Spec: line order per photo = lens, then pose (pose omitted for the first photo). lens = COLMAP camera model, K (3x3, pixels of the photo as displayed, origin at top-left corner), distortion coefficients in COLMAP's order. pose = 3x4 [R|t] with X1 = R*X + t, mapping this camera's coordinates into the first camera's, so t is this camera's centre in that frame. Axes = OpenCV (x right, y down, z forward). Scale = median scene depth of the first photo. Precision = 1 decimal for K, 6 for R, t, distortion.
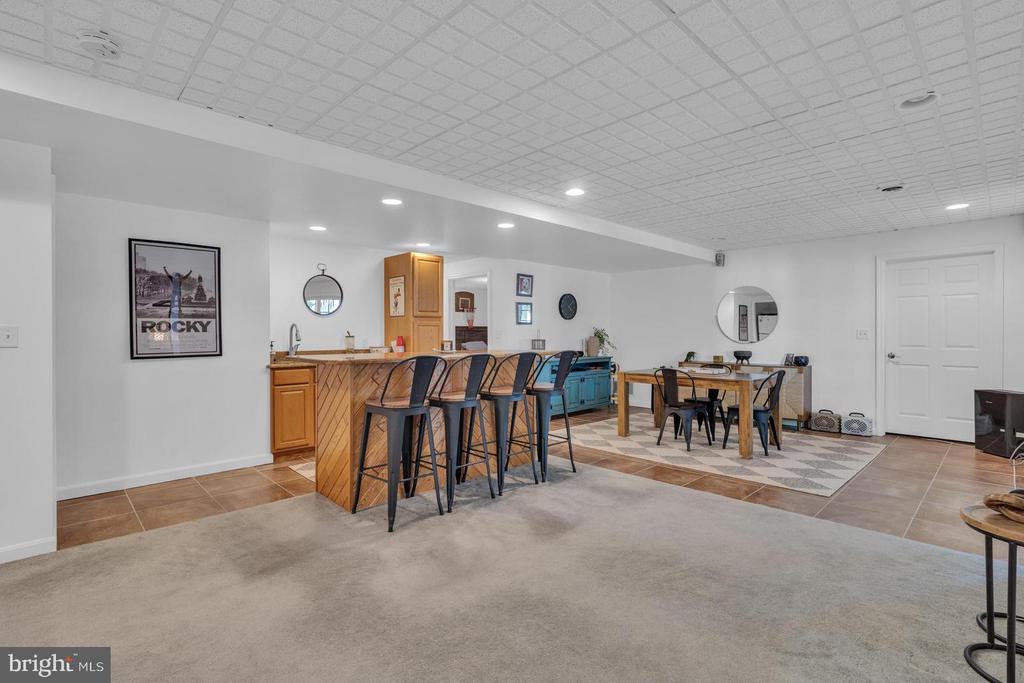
lens RADIAL K [[482.4, 0, 512.5], [0, 482.4, 335.1], [0, 0, 1]] dist [-0.016329, 0.005134]
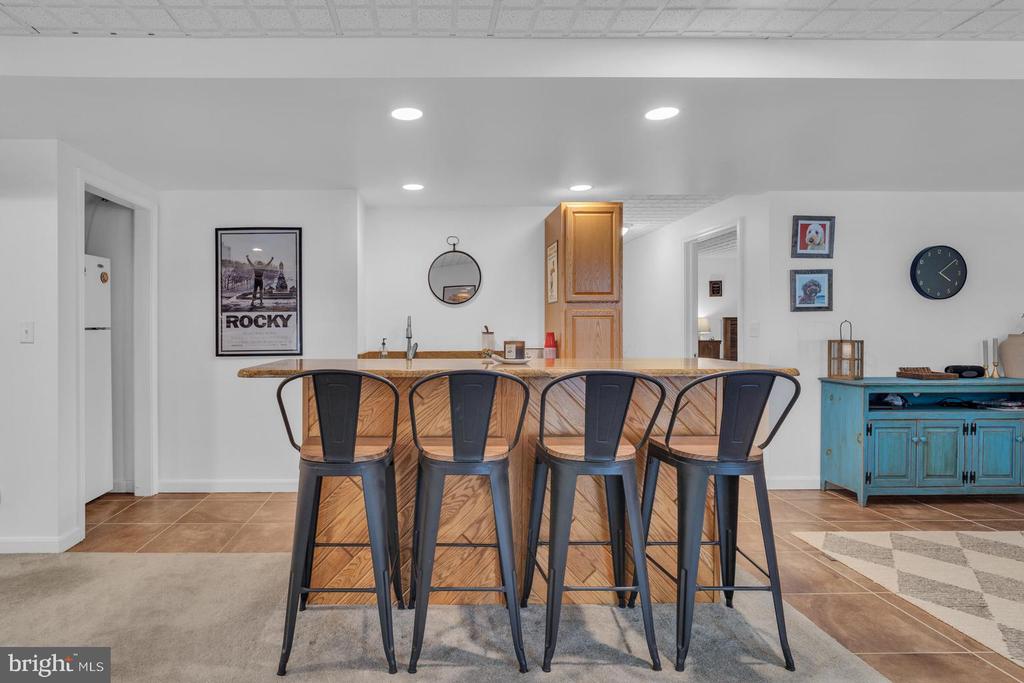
lens RADIAL K [[527.0, 0, 479.9], [0, 527.0, 335.2], [0, 0, 1]] dist [-0.013734, 0.000478]
pose [[0.719353, 0.004001, -0.694633, 0.259704], [-0.001373, 0.999990, 0.004338, 0.003242], [0.694643, -0.002167, 0.719352, 0.538060]]
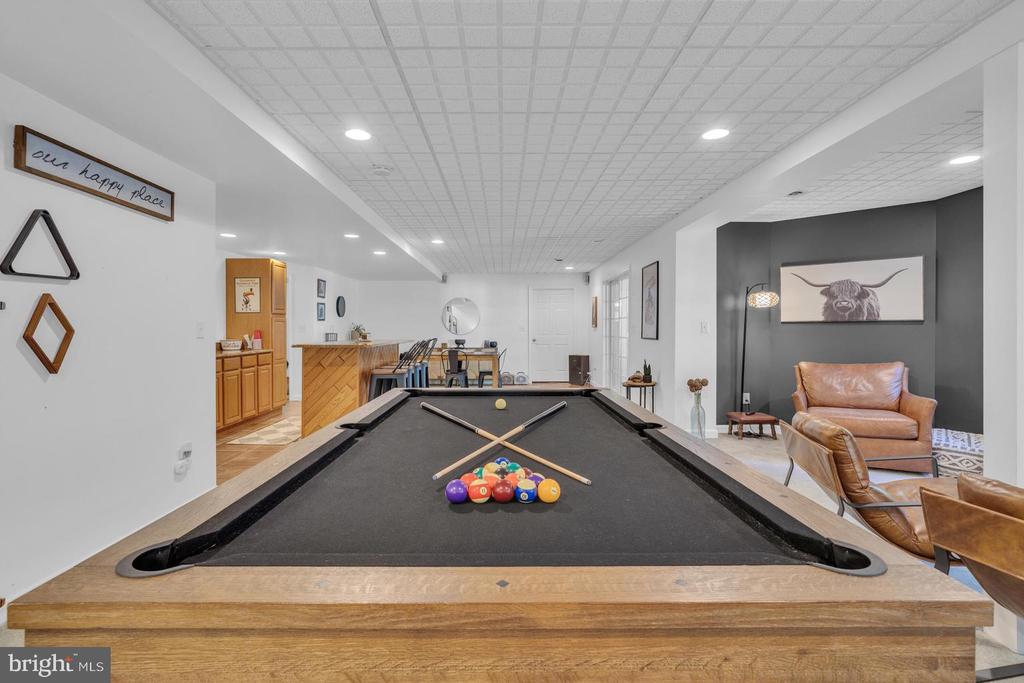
lens RADIAL K [[482.4, 0, 511.2], [0, 482.4, 336.6], [0, 0, 1]] dist [-0.016329, 0.005134]
pose [[0.687551, -0.012132, 0.726034, -0.852765], [0.004239, 0.999910, 0.012694, 0.007597], [-0.726123, -0.005650, 0.687541, -0.303297]]
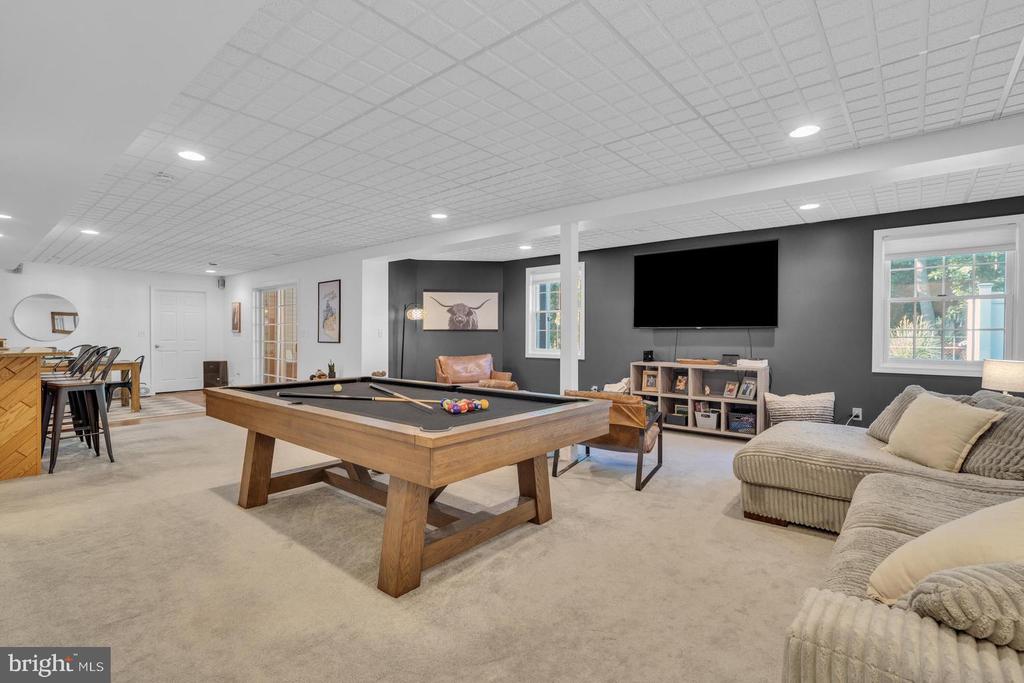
lens RADIAL K [[482.4, 0, 508.5], [0, 482.4, 338.8], [0, 0, 1]] dist [-0.016329, 0.005134]
pose [[-0.108231, -0.008276, 0.994091, -1.353932], [0.003492, 0.999956, 0.008705, 0.007792], [-0.994120, 0.004414, -0.108197, -0.052695]]
